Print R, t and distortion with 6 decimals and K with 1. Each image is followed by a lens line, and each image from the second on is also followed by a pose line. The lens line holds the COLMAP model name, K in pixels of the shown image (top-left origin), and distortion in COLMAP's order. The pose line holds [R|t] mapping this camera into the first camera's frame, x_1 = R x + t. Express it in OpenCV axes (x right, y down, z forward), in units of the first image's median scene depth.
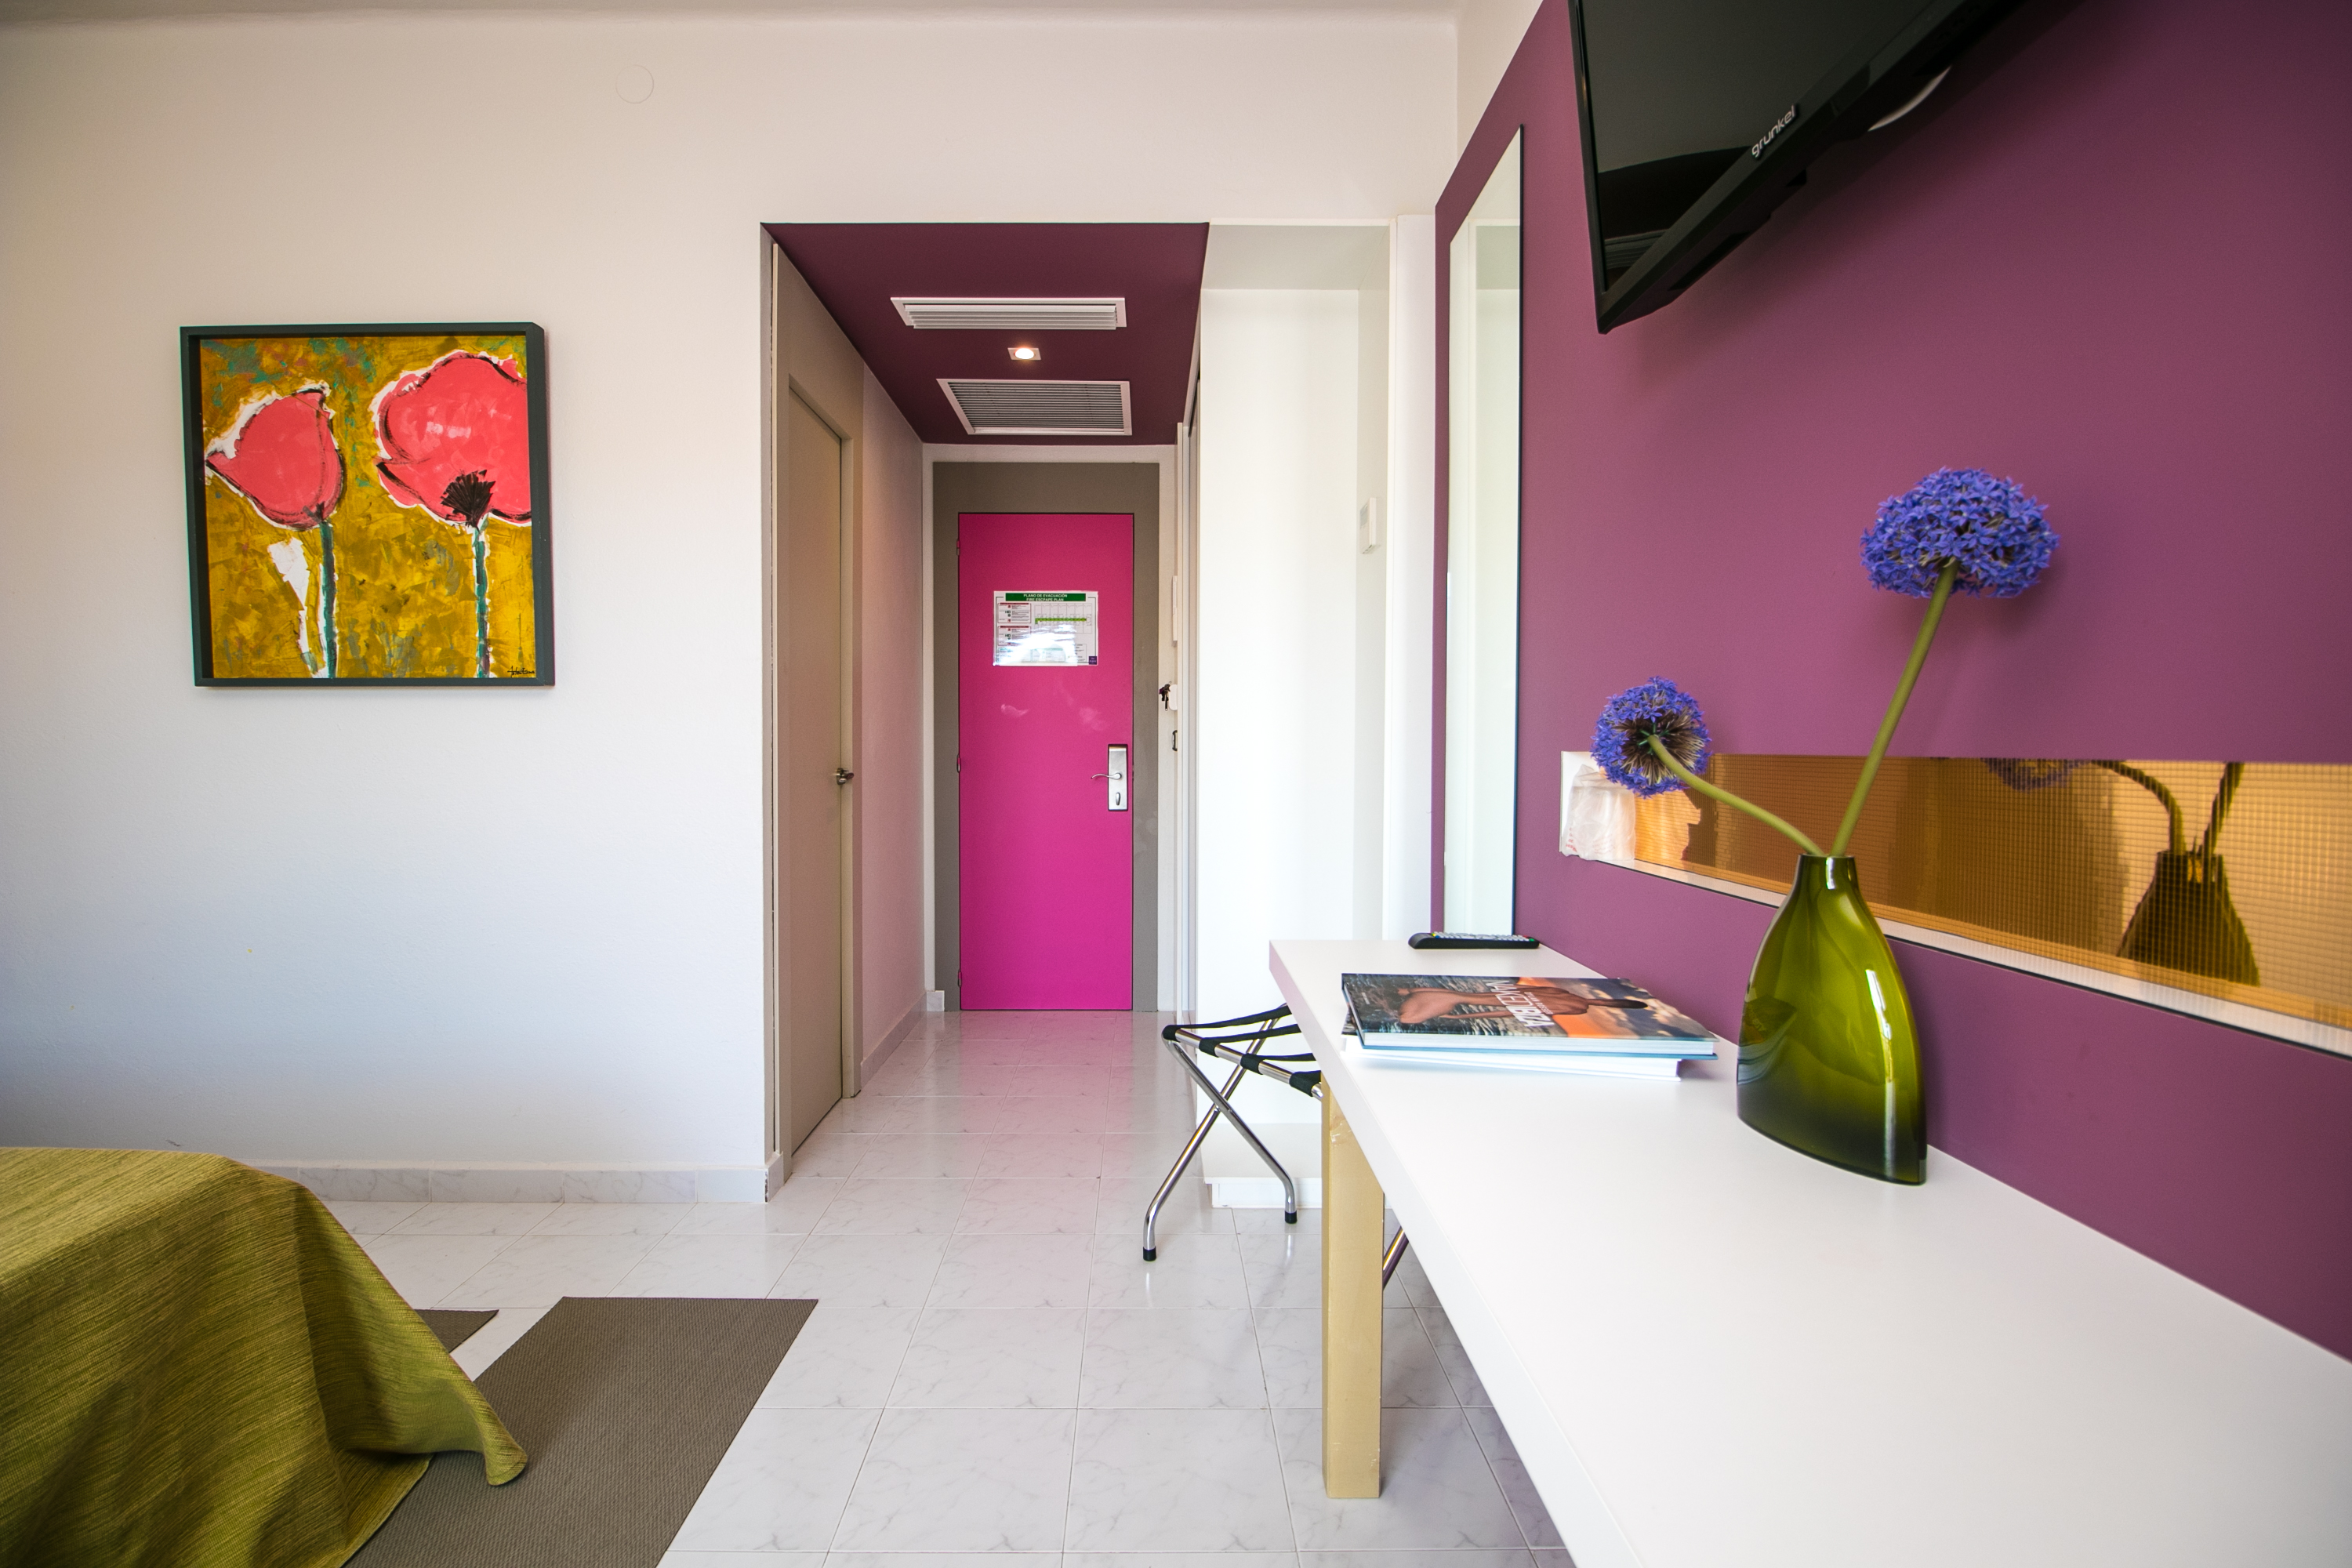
lens RADIAL K [[1077.3, 0, 1176.0], [0, 1077.3, 784.0], [0, 0, 1]] dist [0.016327, -0.018321]
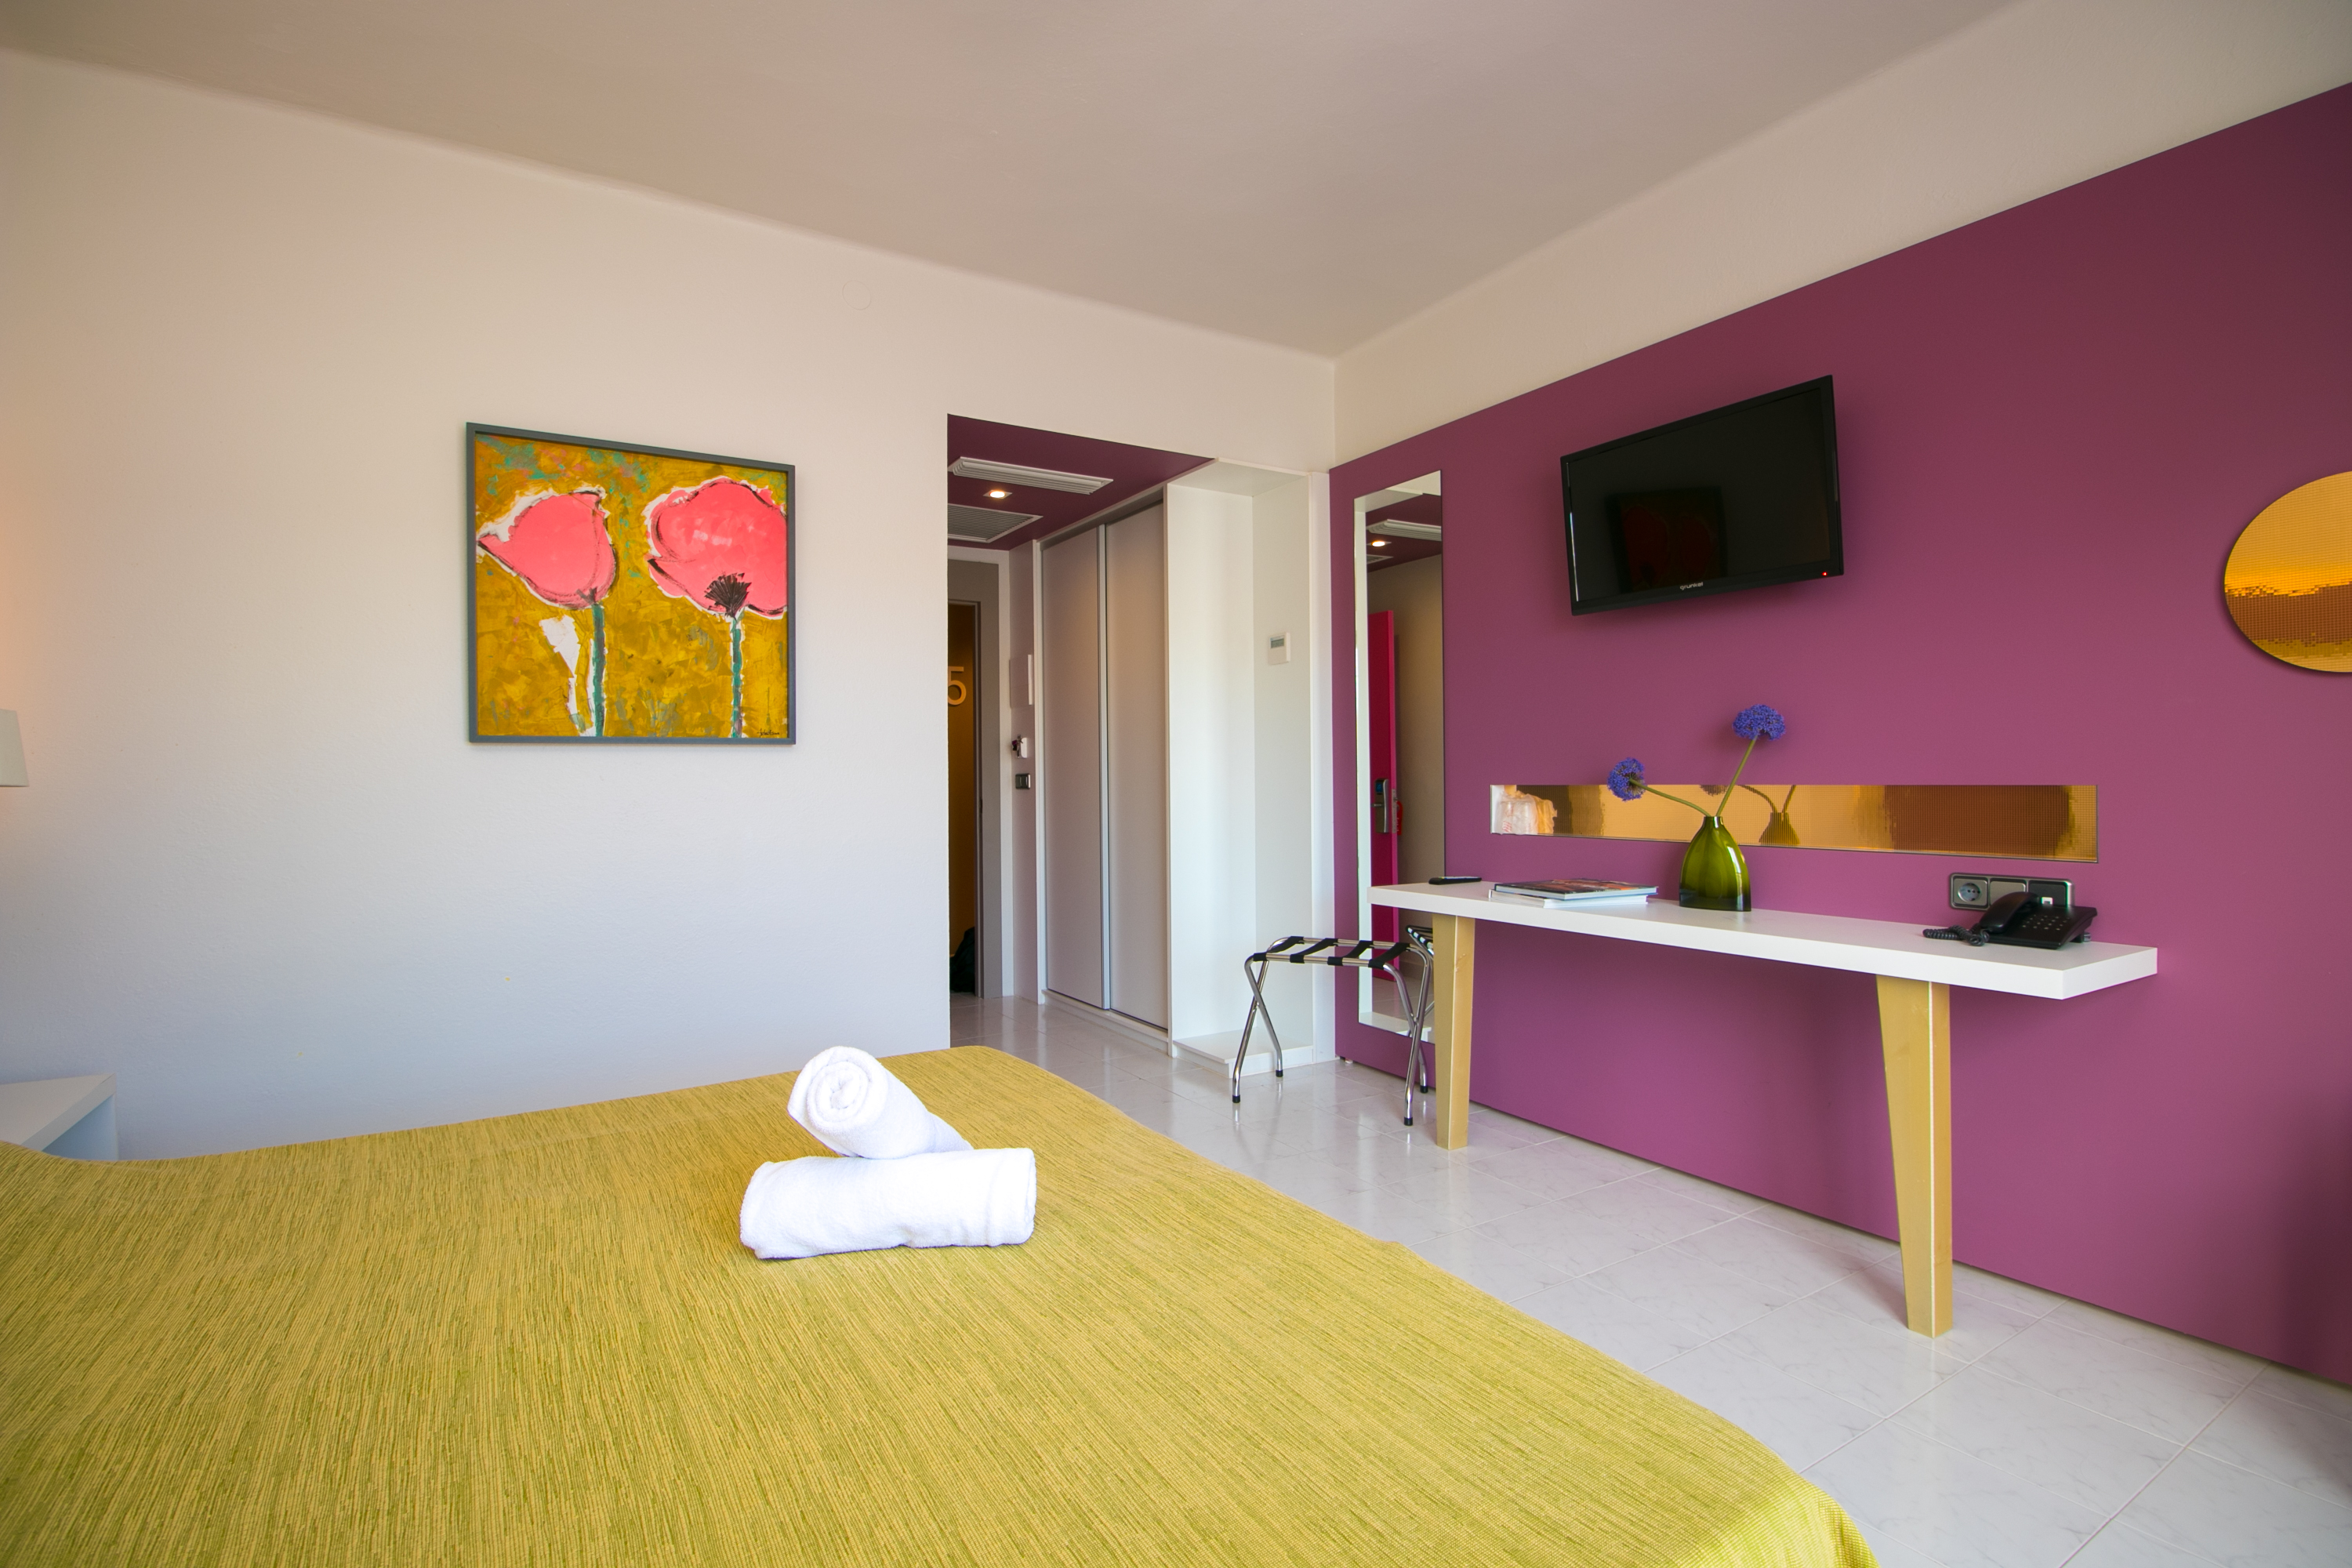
lens RADIAL K [[1077.3, 0, 1176.0], [0, 1077.3, 784.0], [0, 0, 1]] dist [0.016327, -0.018321]
pose [[0.854177, -0.011443, 0.519857, -0.862527], [0.029529, 0.999212, -0.026524, 0.003033], [-0.519144, 0.038007, 0.853841, -0.323591]]
